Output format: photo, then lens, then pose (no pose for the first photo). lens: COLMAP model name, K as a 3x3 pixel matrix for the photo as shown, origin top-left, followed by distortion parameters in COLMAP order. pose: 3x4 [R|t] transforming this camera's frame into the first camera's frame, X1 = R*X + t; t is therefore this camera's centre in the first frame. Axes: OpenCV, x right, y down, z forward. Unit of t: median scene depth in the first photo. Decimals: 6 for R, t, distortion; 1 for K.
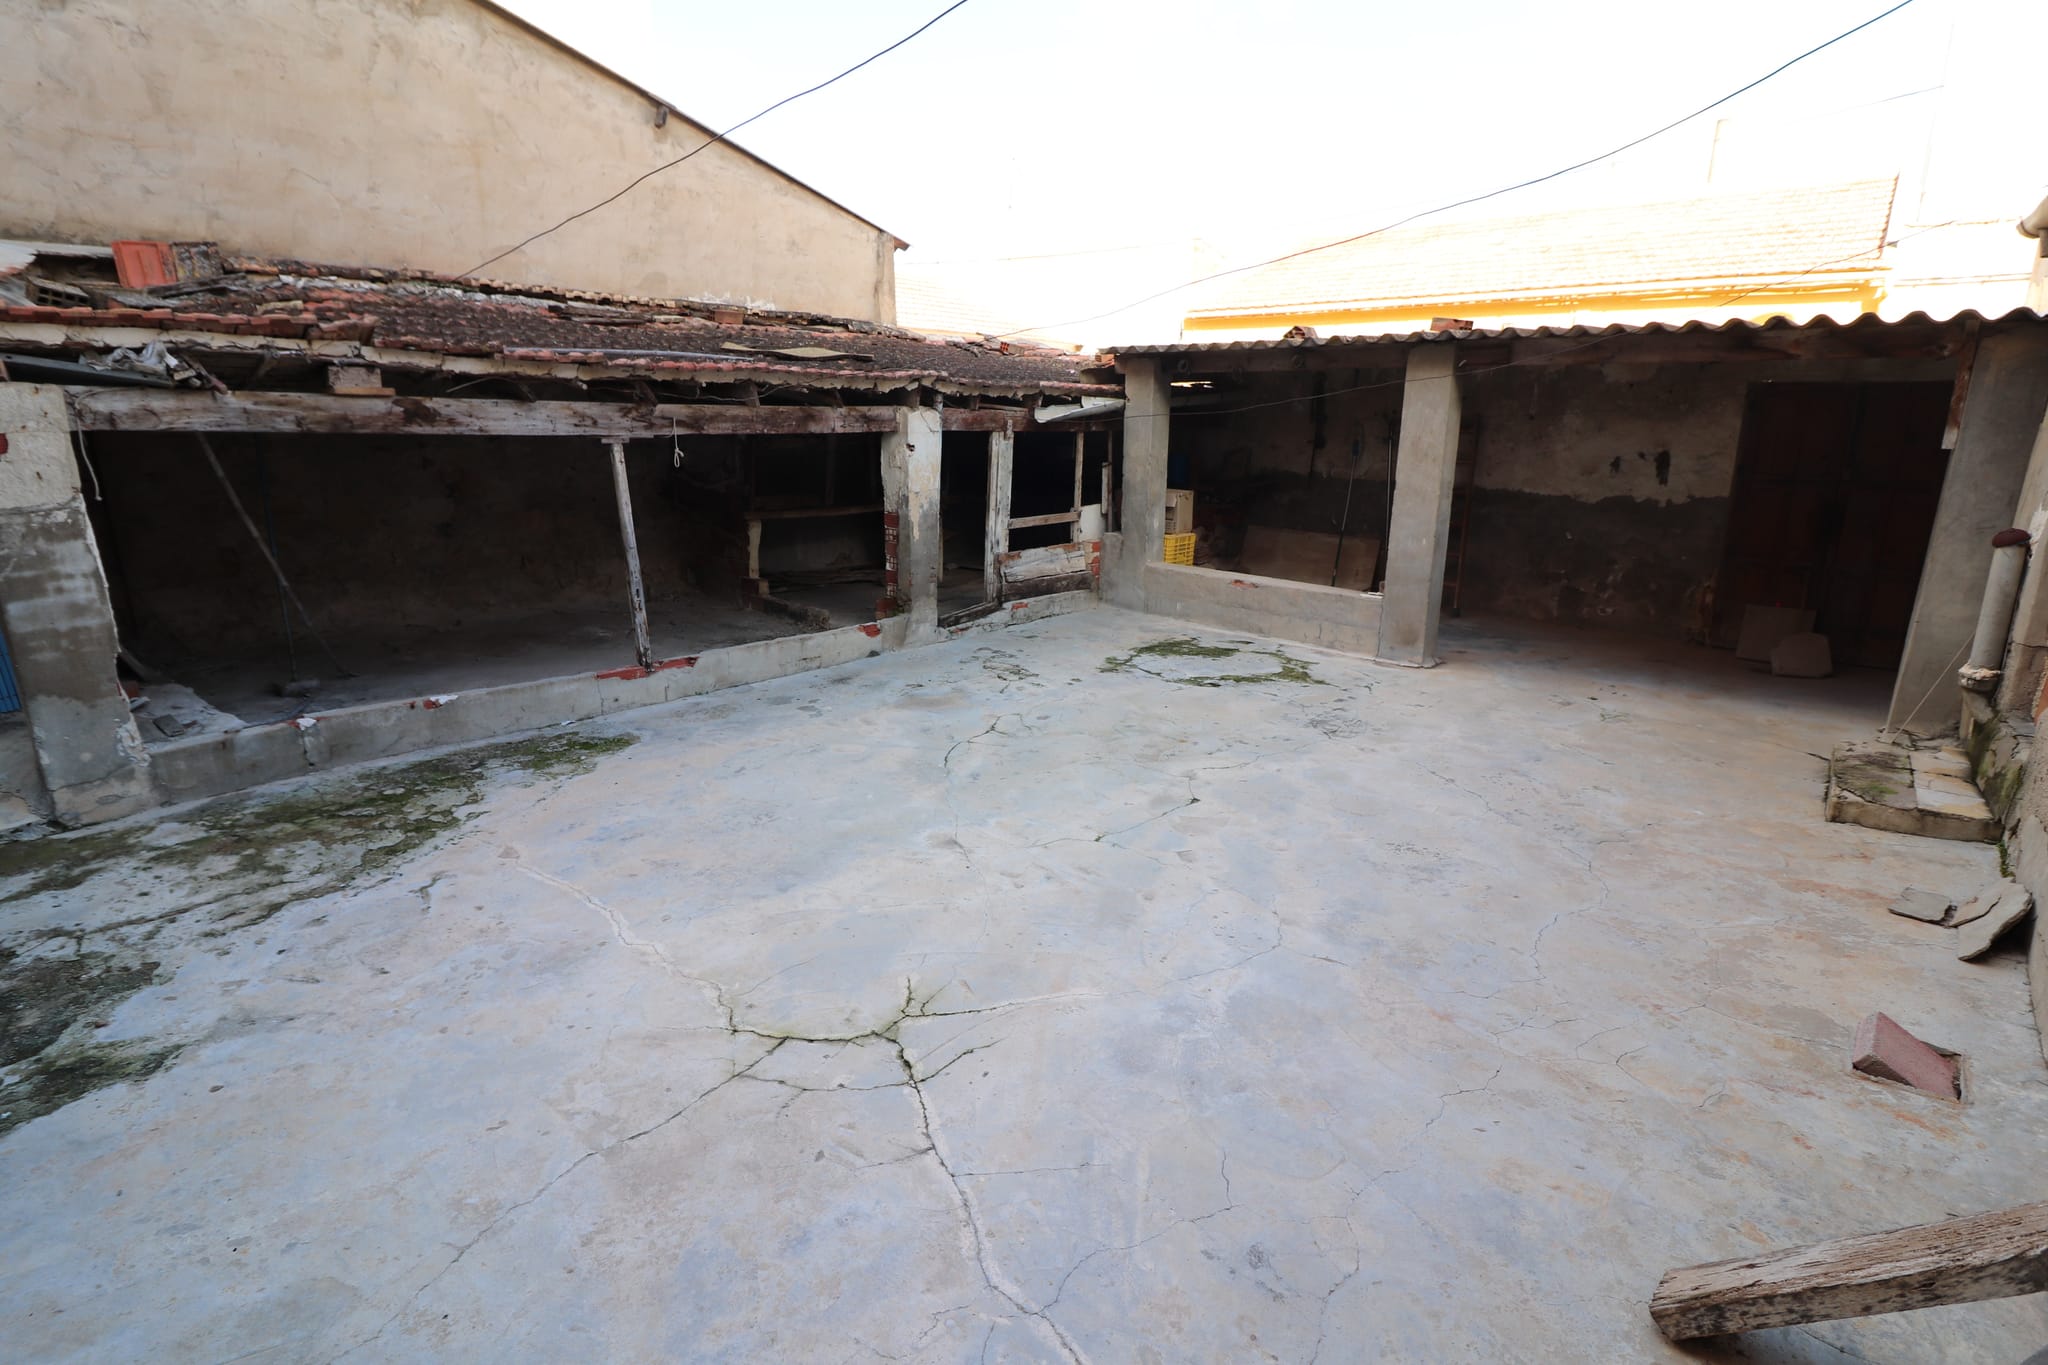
lens RADIAL K [[958.5, 0, 1016.5], [0, 958.5, 664.8], [0, 0, 1]] dist [0.000432, -0.013316]
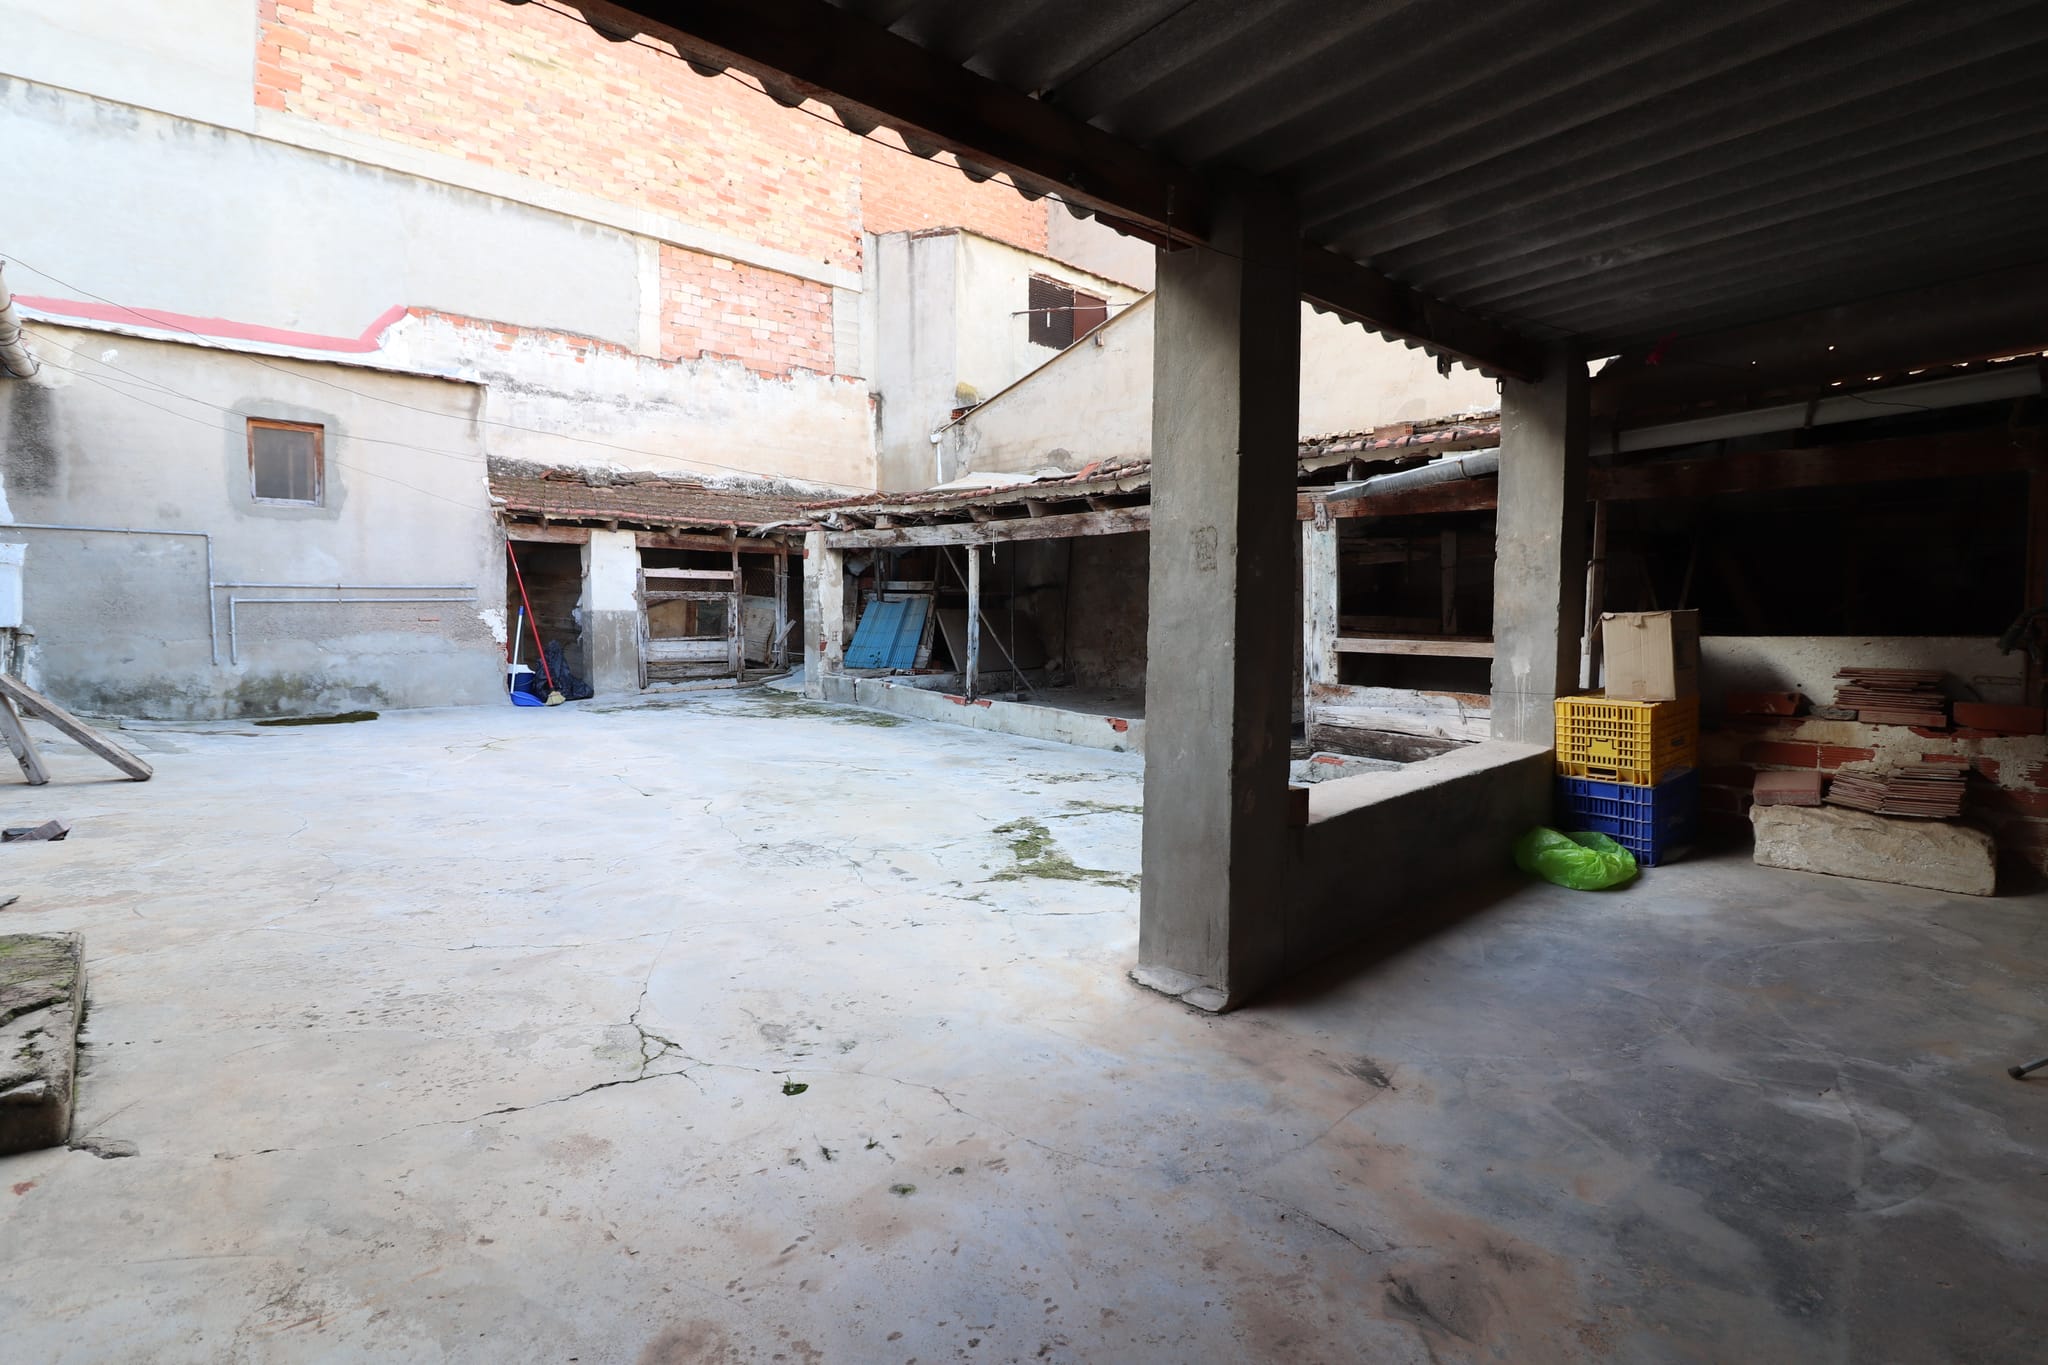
lens RADIAL K [[958.5, 0, 1016.5], [0, 958.5, 664.8], [0, 0, 1]] dist [0.000432, -0.013316]
pose [[-0.112413, 0.050492, -0.992378, 1.120316], [-0.255889, 0.963553, 0.078012, -0.193809], [0.960148, 0.262708, -0.095396, 1.283916]]
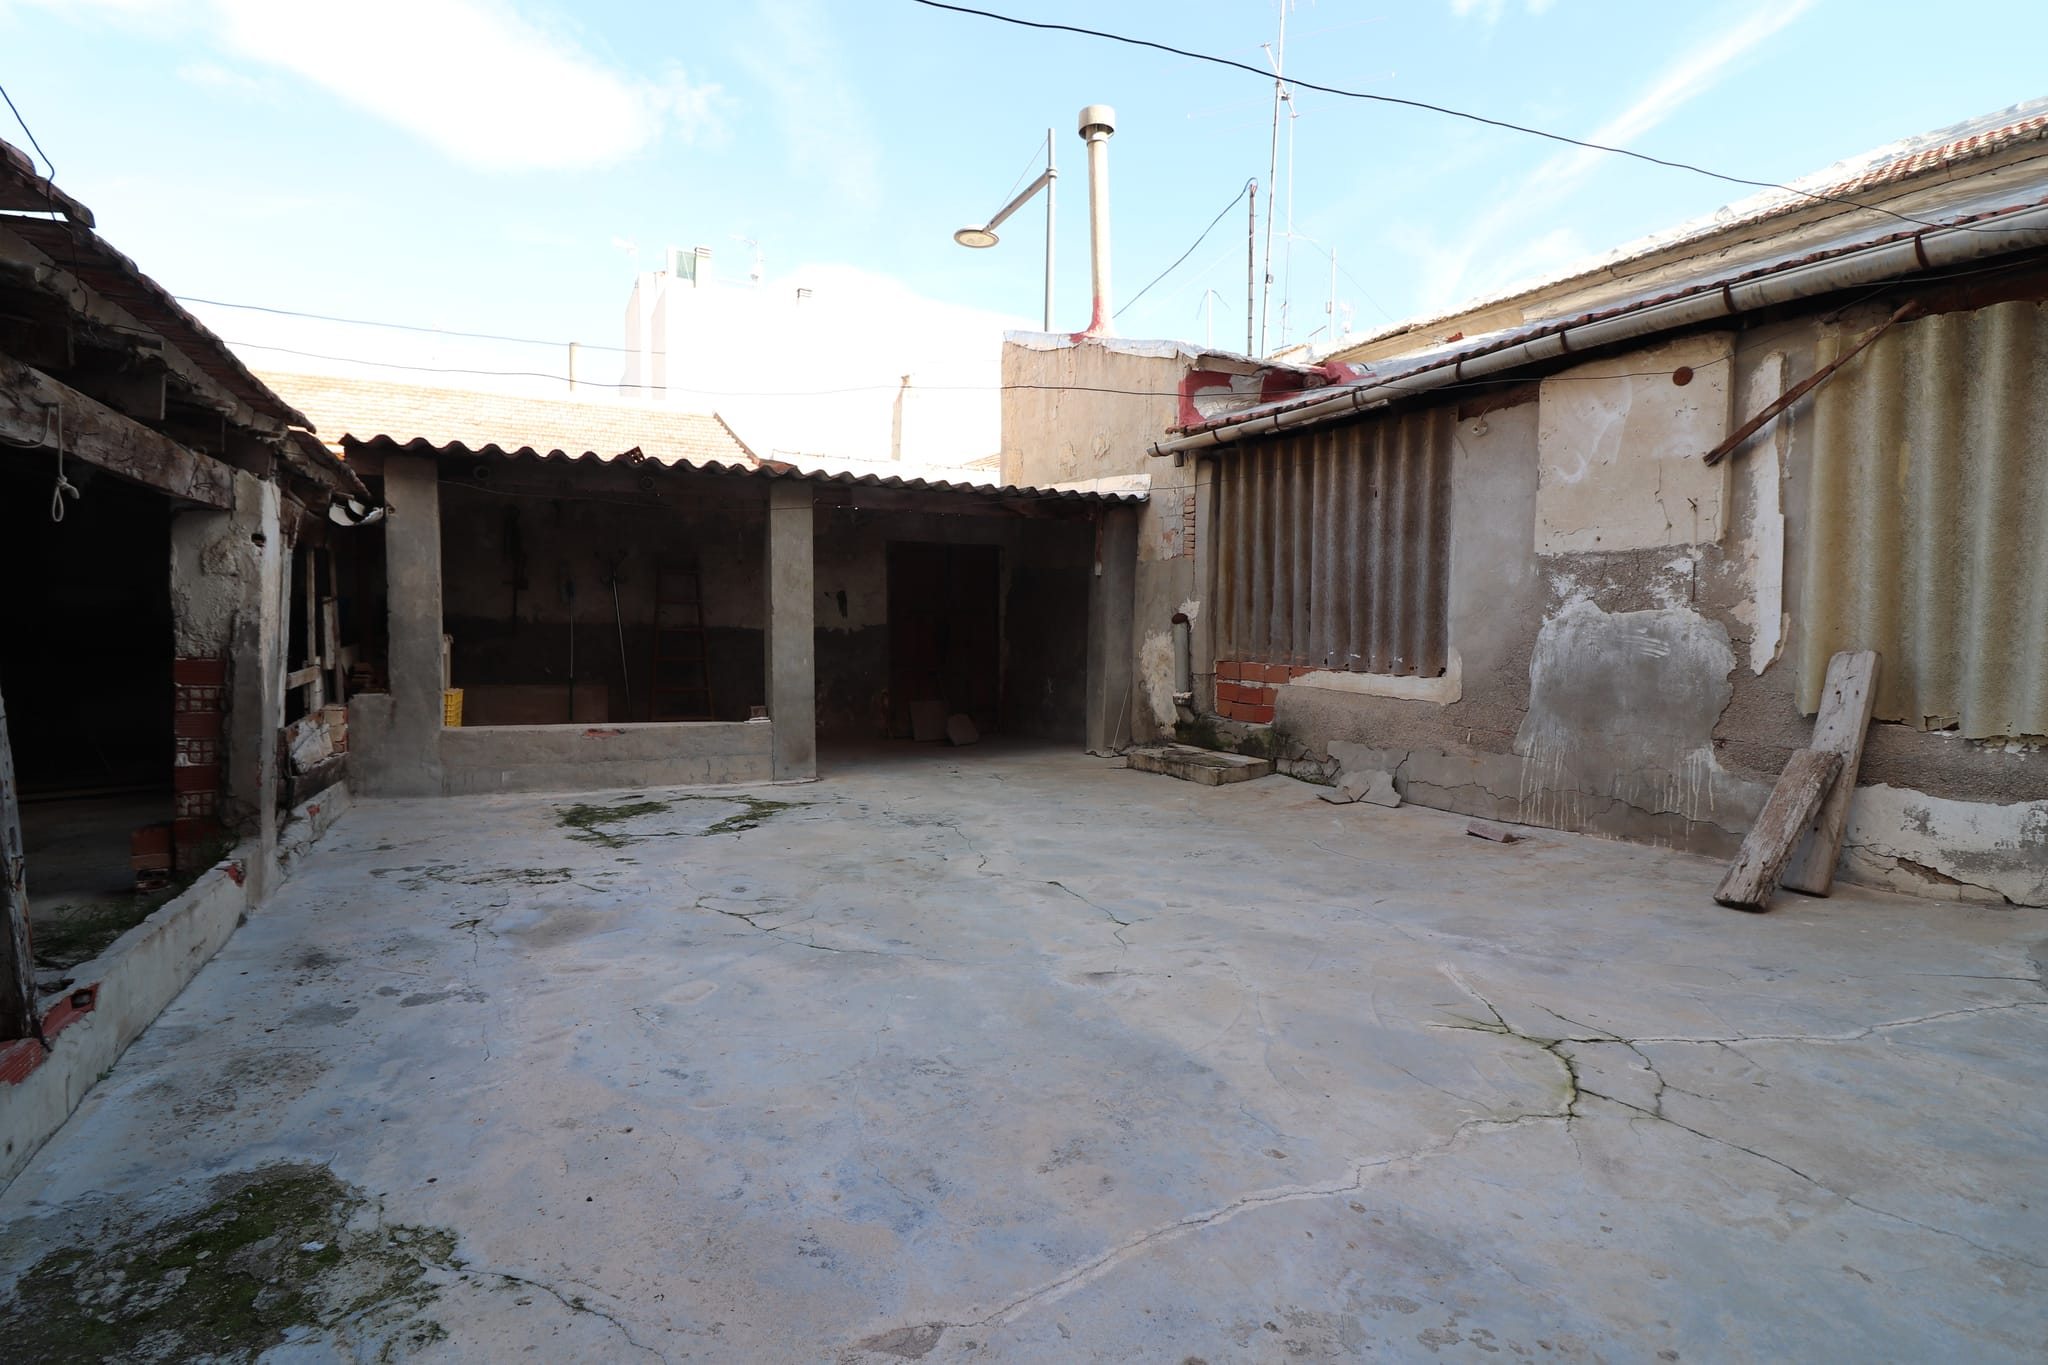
lens RADIAL K [[958.5, 0, 1016.5], [0, 958.5, 664.8], [0, 0, 1]] dist [0.000432, -0.013316]
pose [[0.365457, -0.047625, 0.929609, -0.621145], [0.227228, 0.973041, -0.039480, -0.039630], [-0.902667, 0.225662, 0.366427, 0.527204]]
